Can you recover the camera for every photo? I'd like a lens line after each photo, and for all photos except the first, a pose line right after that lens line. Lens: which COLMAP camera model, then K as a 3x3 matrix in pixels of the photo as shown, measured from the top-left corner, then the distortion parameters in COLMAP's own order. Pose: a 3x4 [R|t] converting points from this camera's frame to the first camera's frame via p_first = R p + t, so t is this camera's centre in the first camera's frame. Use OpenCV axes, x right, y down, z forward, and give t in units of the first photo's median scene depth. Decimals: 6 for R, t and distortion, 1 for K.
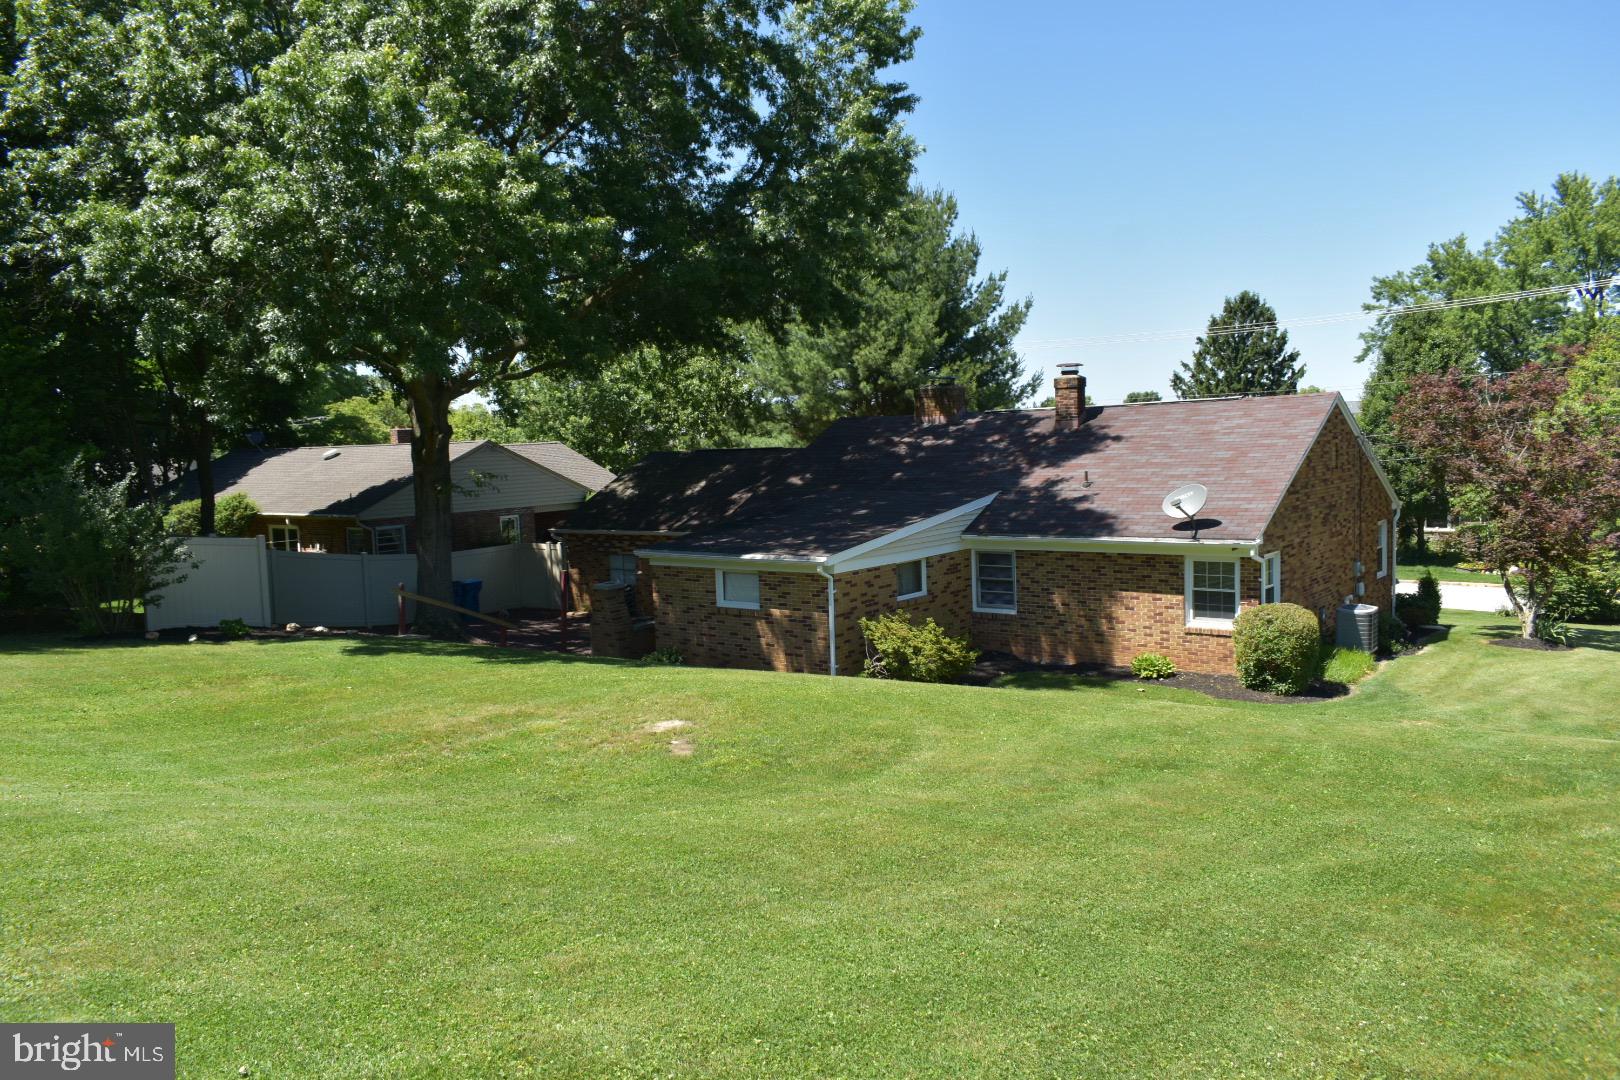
lens RADIAL K [[1245.6, 0, 809.6], [0, 1245.6, 540.1], [0, 0, 1]] dist [-0.013797, 0.006625]
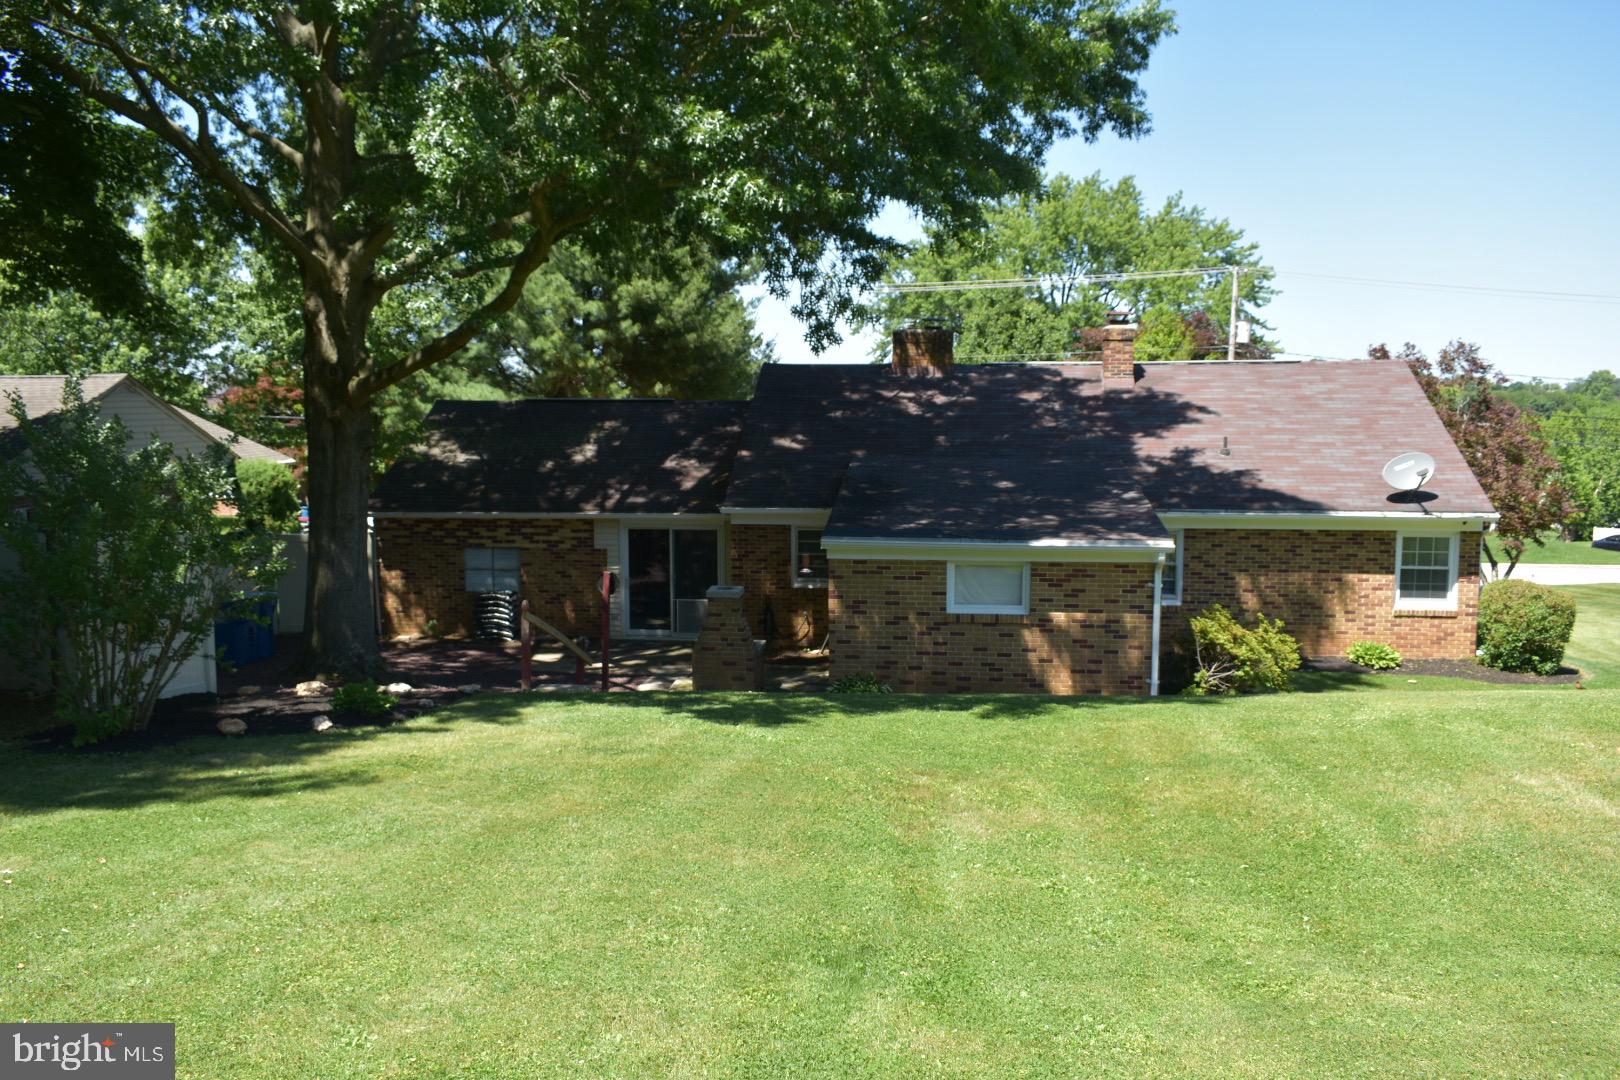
lens RADIAL K [[1377.6, 0, 809.9], [0, 1377.6, 538.8], [0, 0, 1]] dist [-0.020240, -0.005693]
pose [[0.844839, -0.021766, 0.534578, -0.590266], [0.014872, 0.999741, 0.017202, -0.005477], [-0.534814, -0.006583, 0.844944, 0.376245]]
